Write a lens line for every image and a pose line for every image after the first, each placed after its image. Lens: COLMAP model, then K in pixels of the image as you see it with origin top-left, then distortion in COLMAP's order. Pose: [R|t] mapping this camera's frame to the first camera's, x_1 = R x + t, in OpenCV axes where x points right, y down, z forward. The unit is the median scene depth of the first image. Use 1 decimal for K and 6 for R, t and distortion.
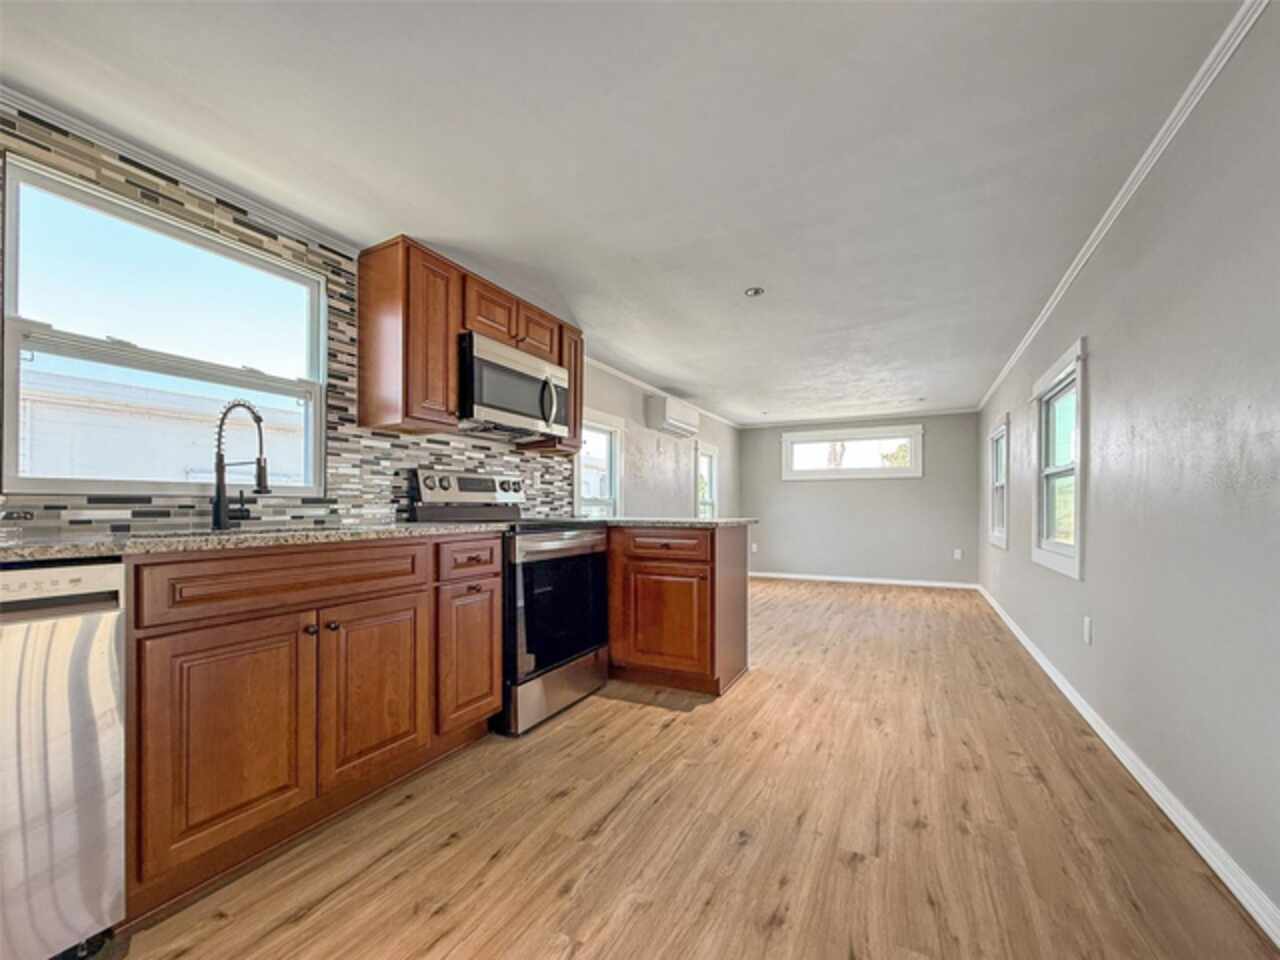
lens RADIAL K [[514.0, 0, 639.9], [0, 514.0, 502.2], [0, 0, 1]] dist [-0.000487, 0.000093]
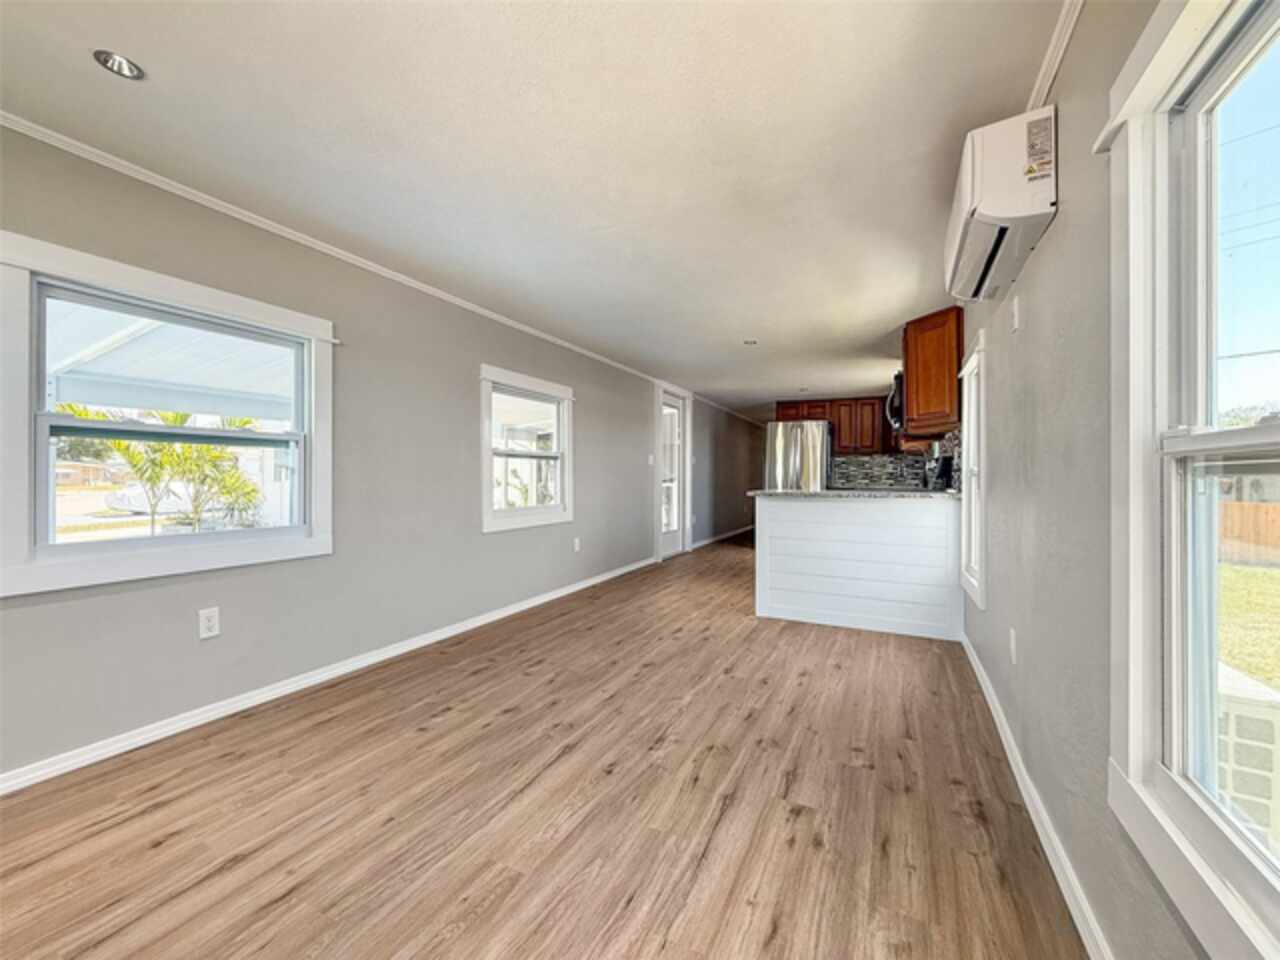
lens RADIAL K [[520.4, 0, 640.0], [0, 520.4, 480.0], [0, 0, 1]] dist [-0.002108, -0.000350]
pose [[-0.999683, -0.000134, -0.025159, 0.740317], [0.000055, 0.999972, -0.007543, 0.023140], [0.025160, -0.007542, -0.999655, 3.200293]]
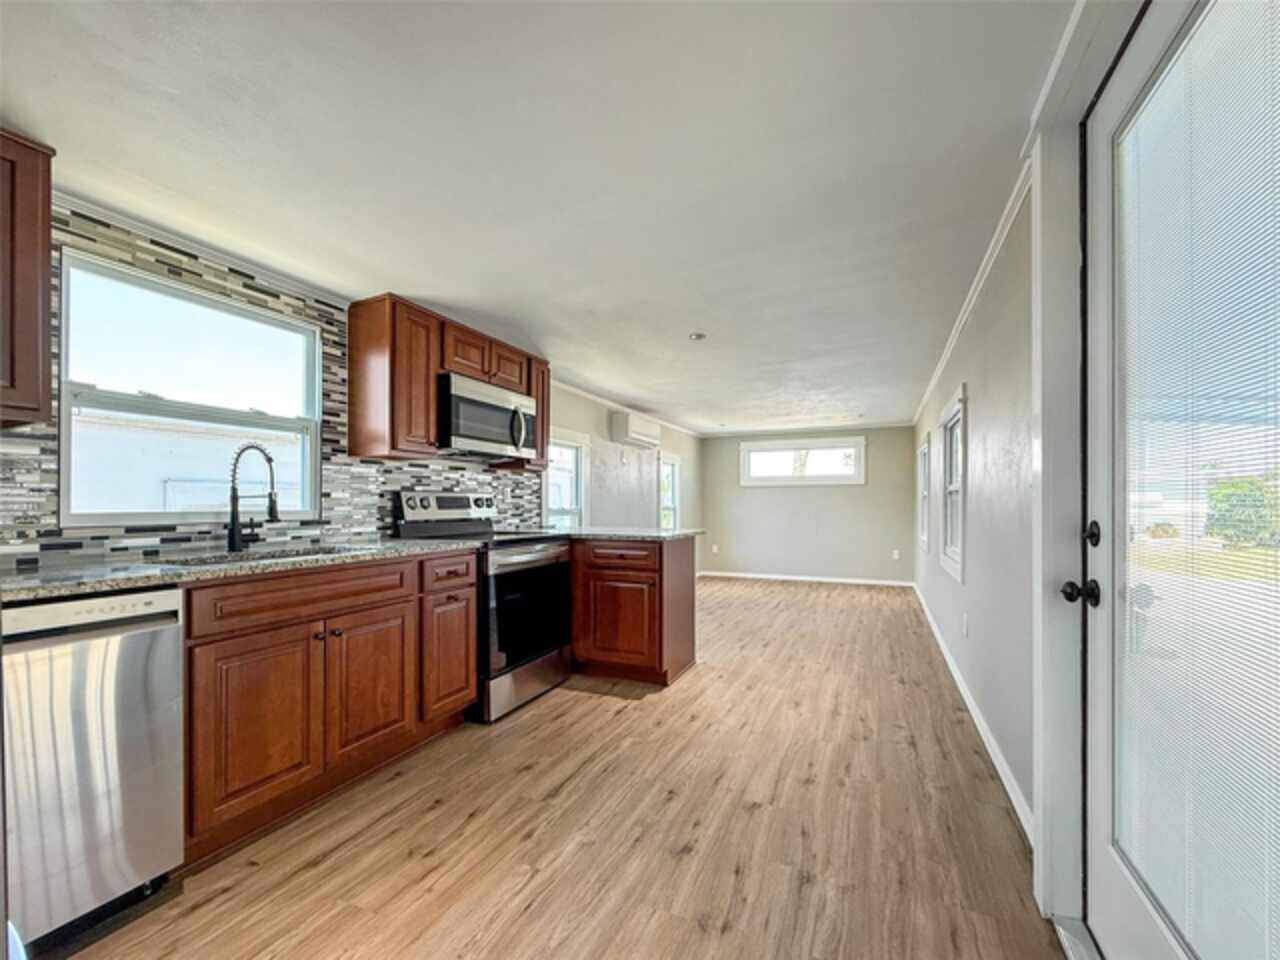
lens RADIAL K [[511.8, 0, 641.7], [0, 511.8, 497.7], [0, 0, 1]] dist [0.000003, 0.000052]
pose [[0.998489, -0.000428, 0.054947, 0.042567], [0.000509, 0.999999, -0.001468, -0.056160], [-0.054947, 0.001493, 0.998488, -0.182975]]
